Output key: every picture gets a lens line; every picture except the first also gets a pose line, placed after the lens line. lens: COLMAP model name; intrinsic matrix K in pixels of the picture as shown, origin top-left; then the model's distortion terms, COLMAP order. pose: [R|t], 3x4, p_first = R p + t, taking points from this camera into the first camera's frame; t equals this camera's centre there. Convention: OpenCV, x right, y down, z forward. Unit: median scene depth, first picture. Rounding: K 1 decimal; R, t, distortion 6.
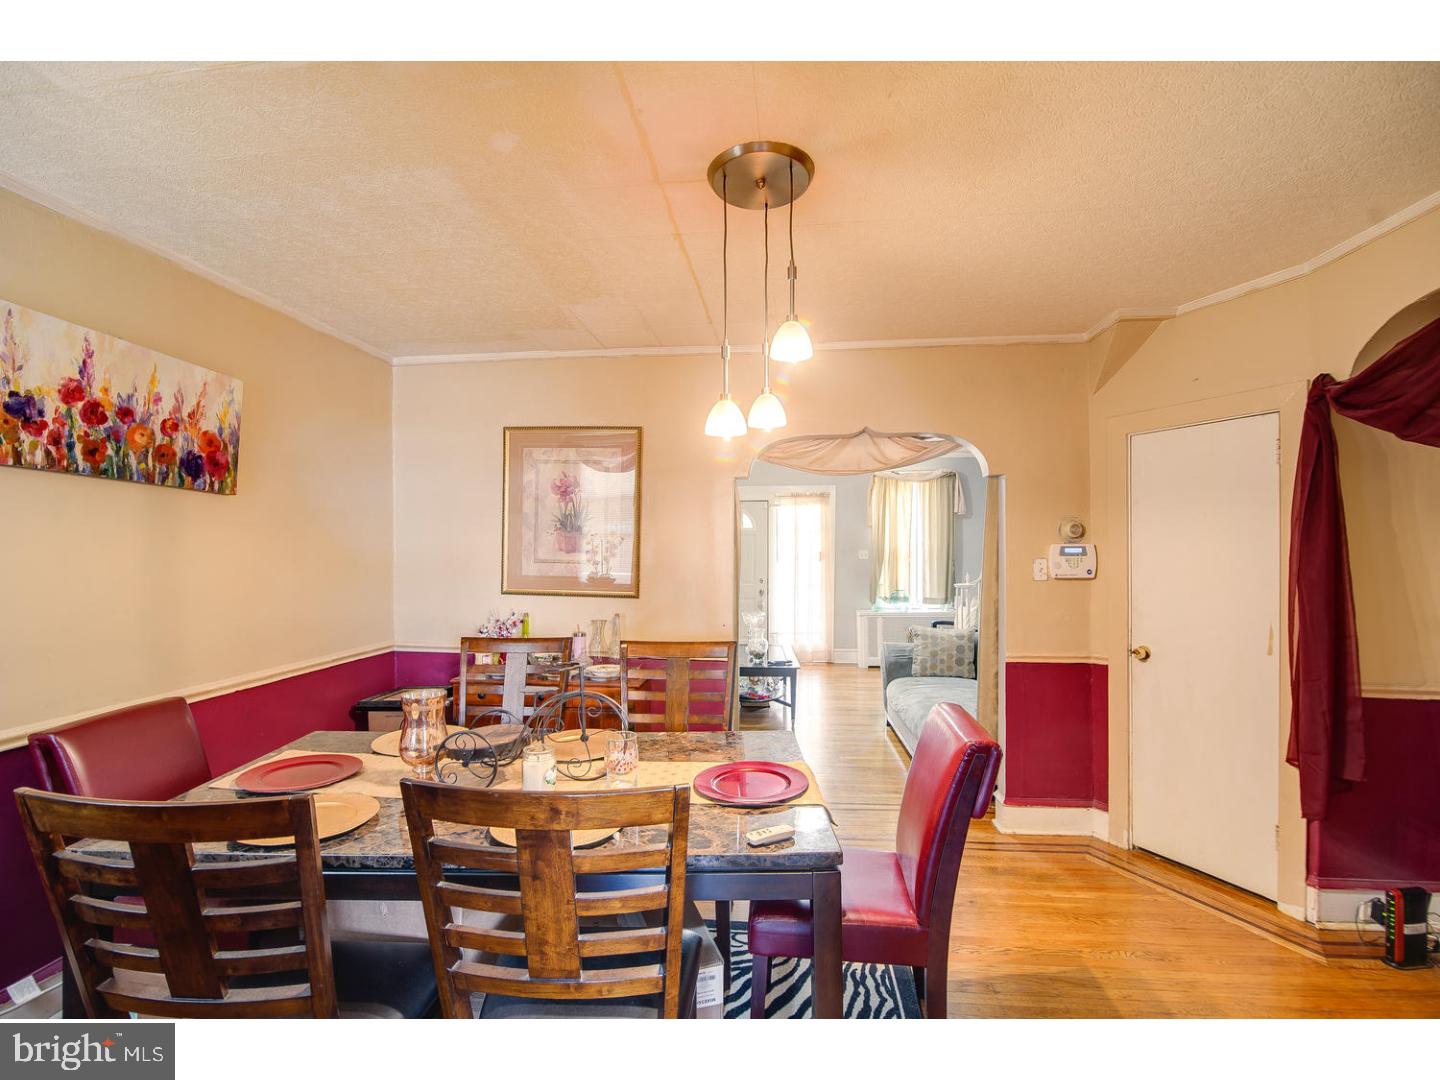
lens RADIAL K [[671.9, 0, 717.6], [0, 671.9, 533.6], [0, 0, 1]] dist [-0.017972, 0.000017]
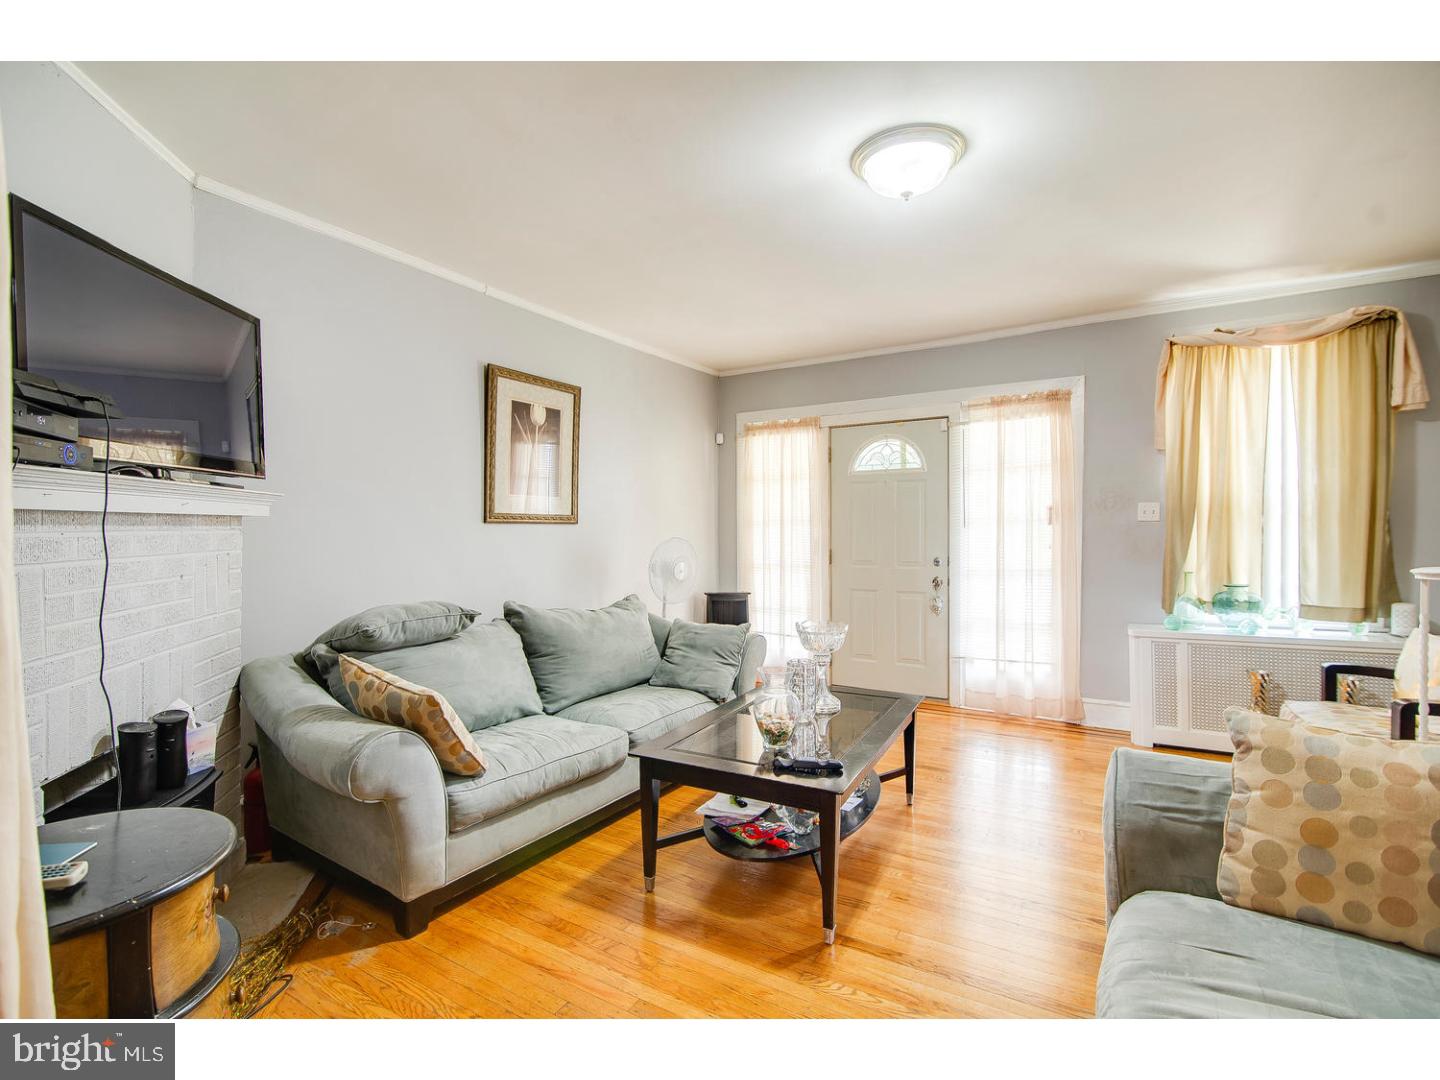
lens RADIAL K [[671.9, 0, 717.6], [0, 671.9, 533.6], [0, 0, 1]] dist [-0.017972, 0.000017]
pose [[0.904430, -0.003418, -0.426609, 0.144636], [0.011441, 0.999803, 0.016243, 0.037194], [0.426469, -0.019572, 0.904290, 0.438425]]
